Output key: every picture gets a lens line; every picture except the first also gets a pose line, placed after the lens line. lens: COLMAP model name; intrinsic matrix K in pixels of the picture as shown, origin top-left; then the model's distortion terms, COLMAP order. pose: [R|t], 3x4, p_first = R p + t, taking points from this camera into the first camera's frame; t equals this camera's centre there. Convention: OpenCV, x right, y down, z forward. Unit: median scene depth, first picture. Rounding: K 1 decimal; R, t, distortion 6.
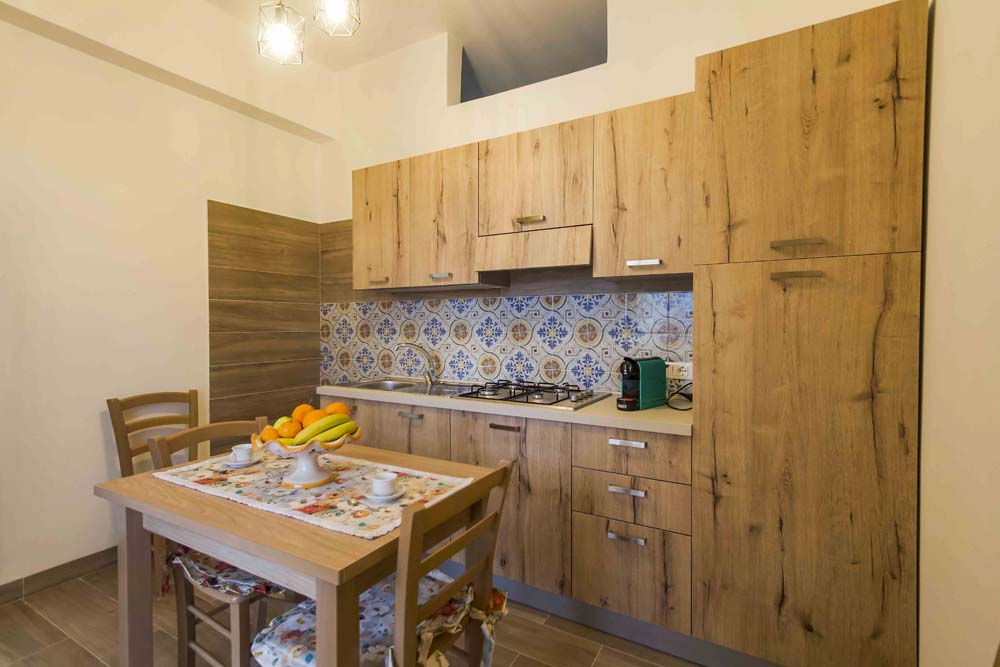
lens RADIAL K [[469.3, 0, 503.3], [0, 469.3, 340.3], [0, 0, 1]] dist [-0.000761, -0.000242]
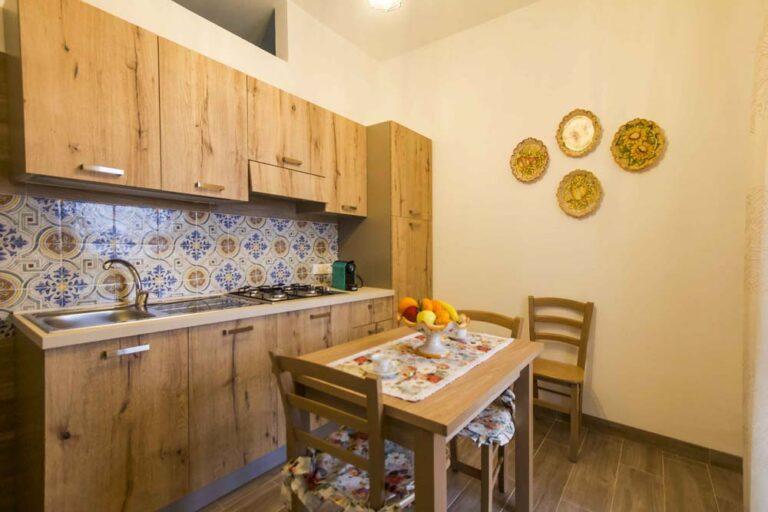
lens RADIAL K [[373.7, 0, 369.1], [0, 373.7, 251.1], [0, 0, 1]] dist [0.104122, -0.000070]
pose [[0.134100, -0.013324, 0.990878, -0.900235], [0.002999, 0.999910, 0.013040, -0.016748], [-0.990963, 0.001223, 0.134128, 0.587787]]
